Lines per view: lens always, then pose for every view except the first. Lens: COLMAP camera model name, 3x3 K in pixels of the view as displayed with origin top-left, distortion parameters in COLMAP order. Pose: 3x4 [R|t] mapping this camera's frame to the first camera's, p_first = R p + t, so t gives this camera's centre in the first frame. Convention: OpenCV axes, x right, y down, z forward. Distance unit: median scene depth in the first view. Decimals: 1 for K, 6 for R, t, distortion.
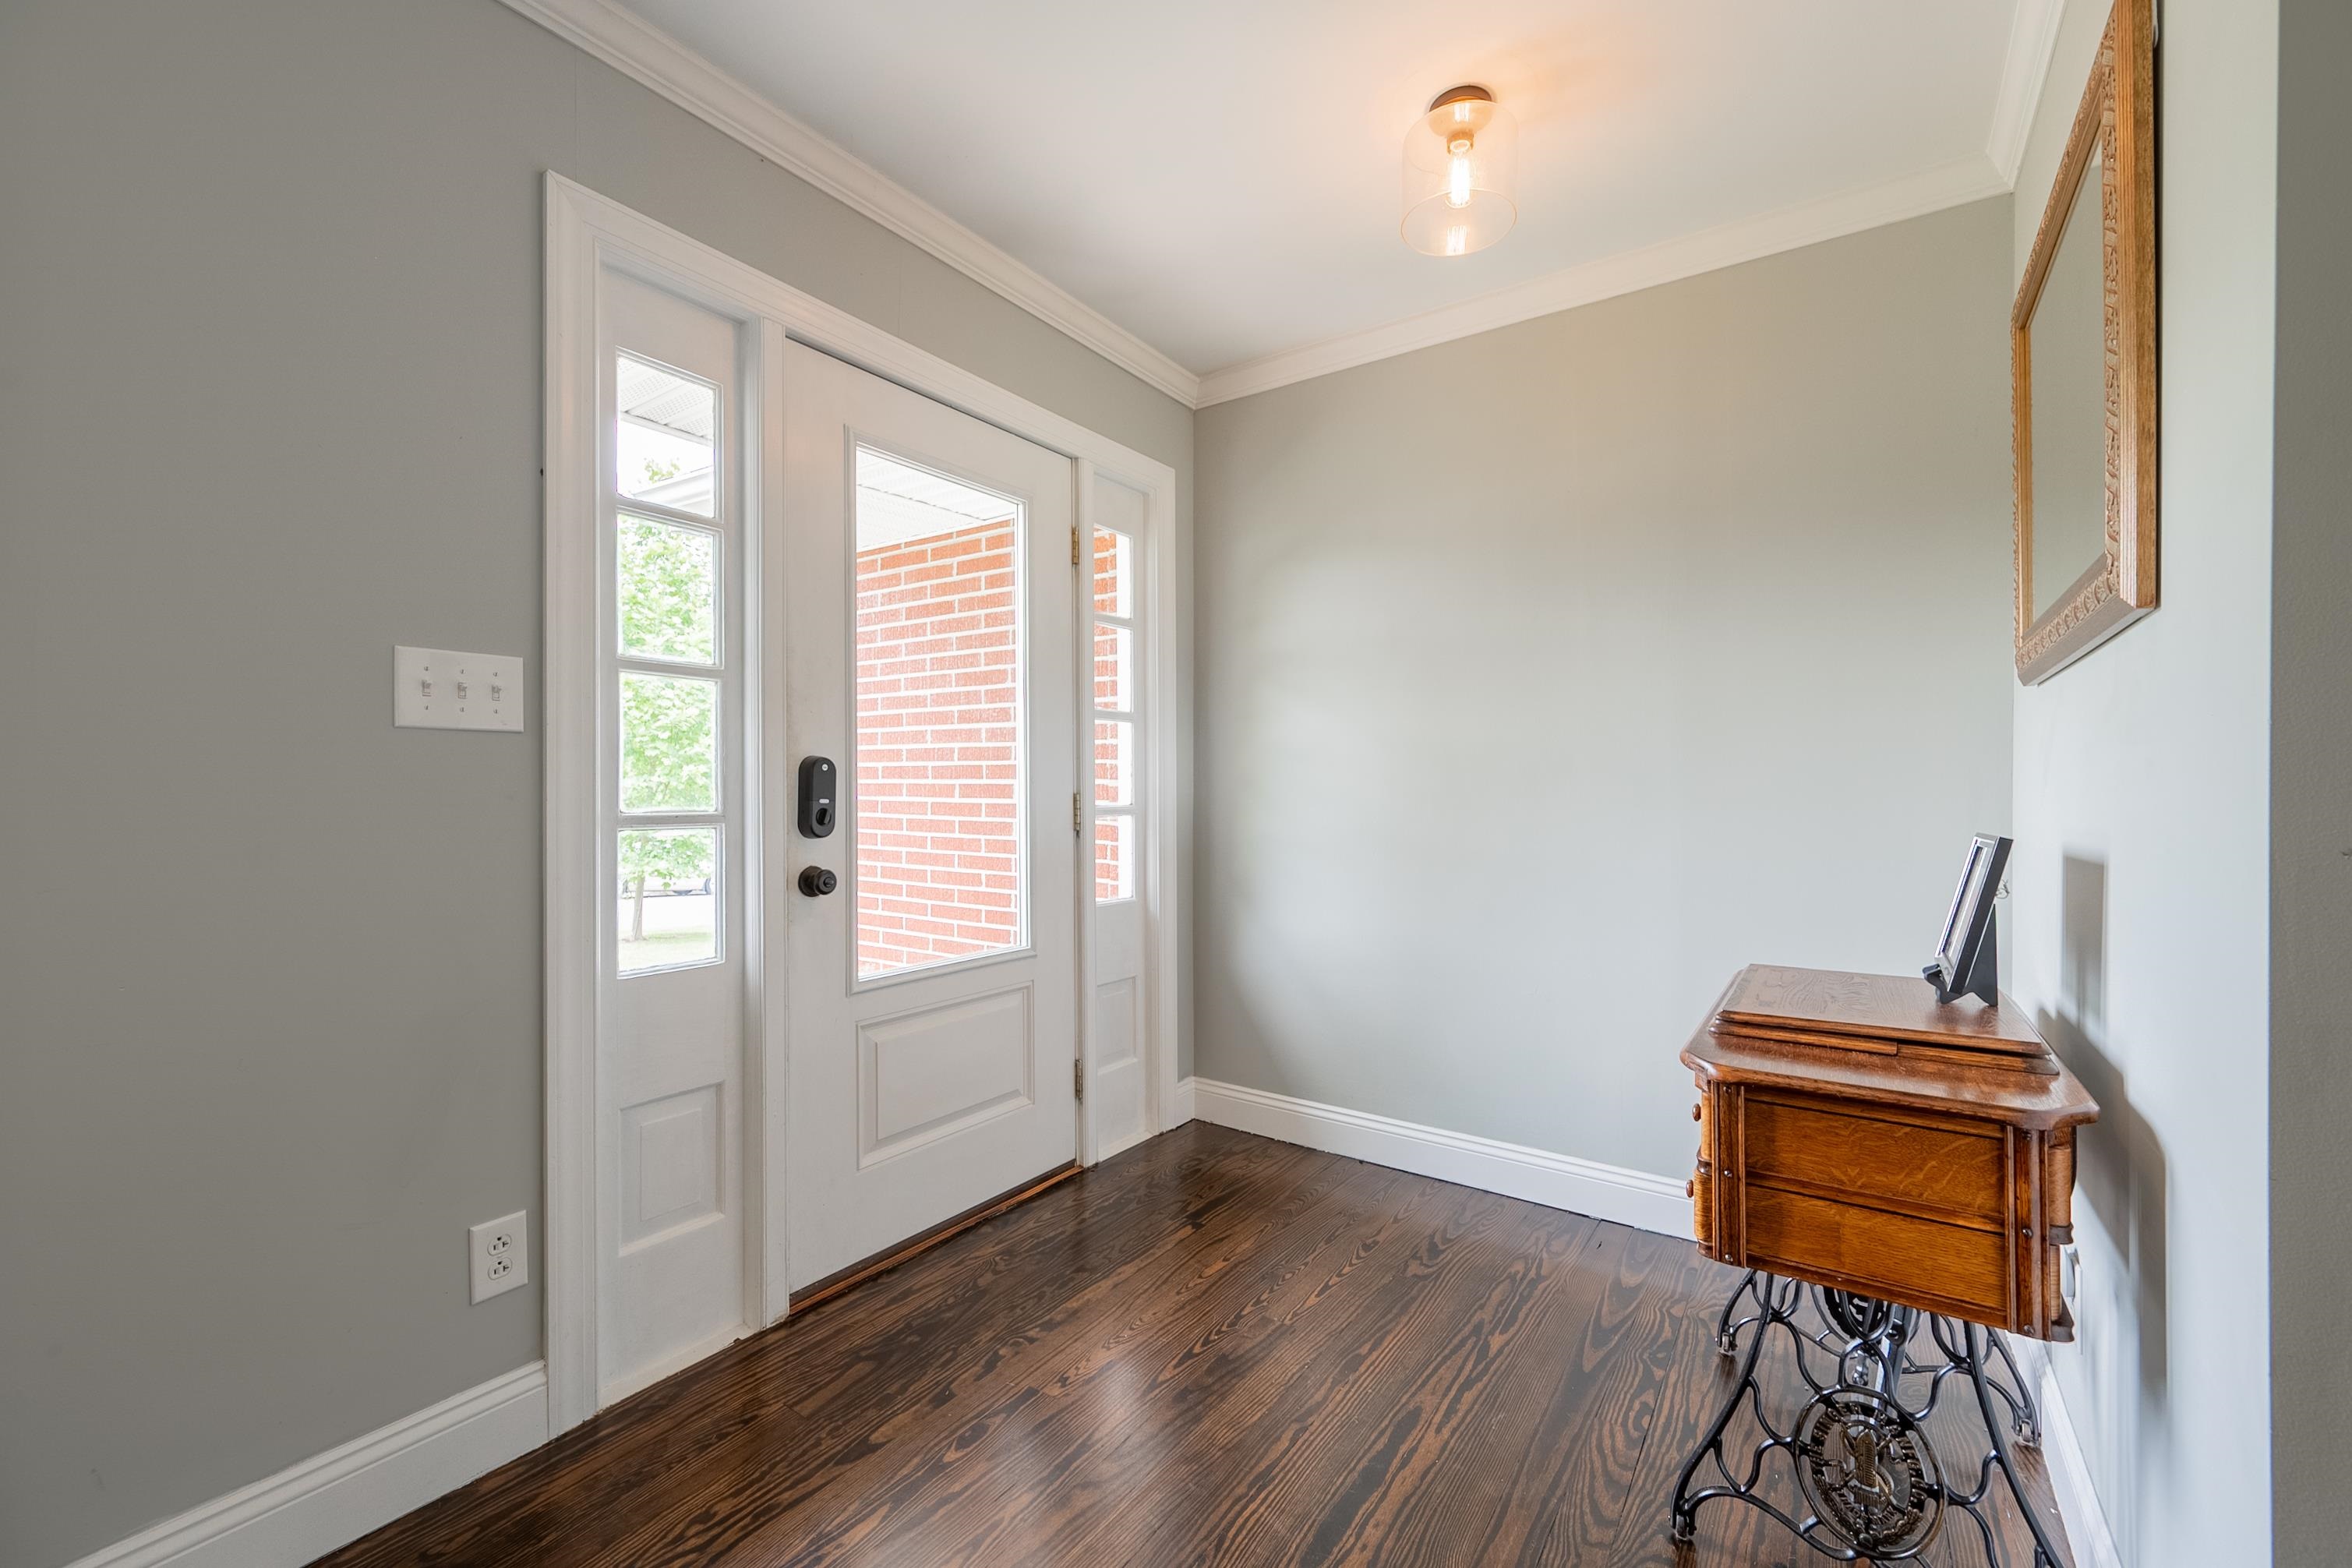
lens RADIAL K [[939.6, 0, 1170.7], [0, 939.6, 771.1], [0, 0, 1]] dist [-0.000174, 0.000397]
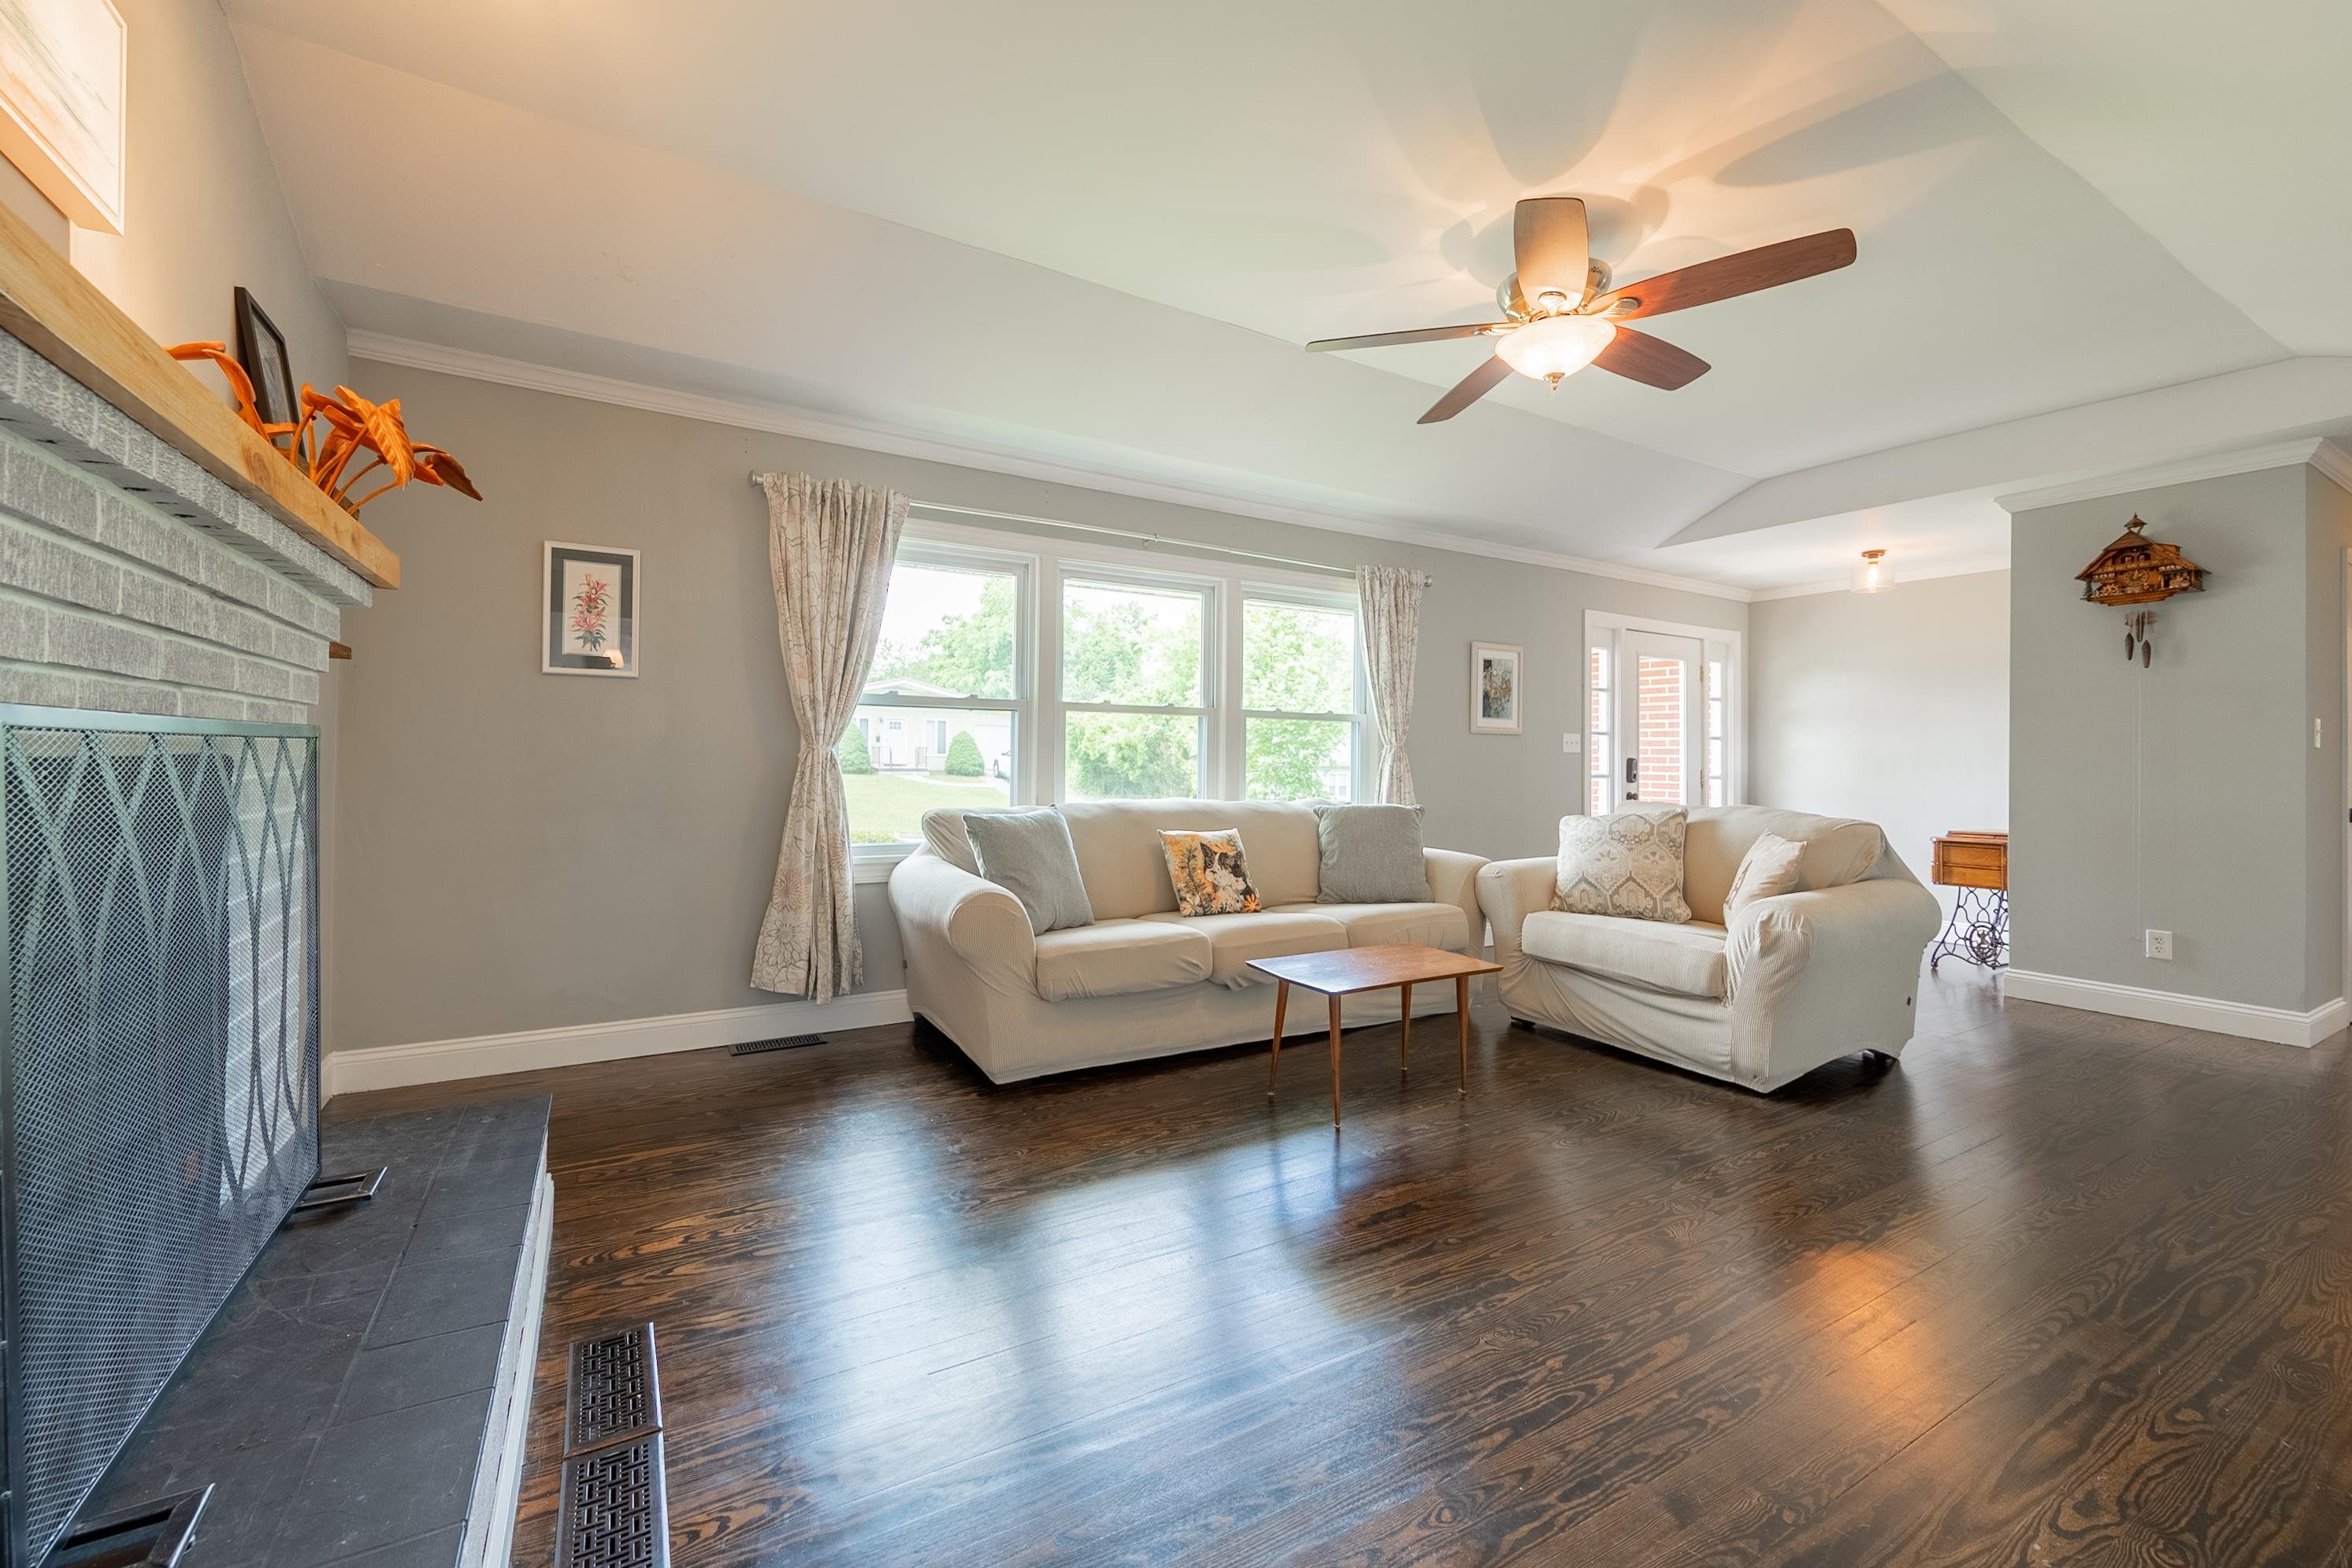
lens RADIAL K [[952.3, 0, 1177.8], [0, 952.3, 752.8], [0, 0, 1]] dist [0.002055, 0.000362]
pose [[0.917341, 0.005561, -0.398064, -0.376309], [-0.003461, 0.999976, 0.005993, -0.034561], [0.398087, -0.004120, 0.917338, -1.939332]]
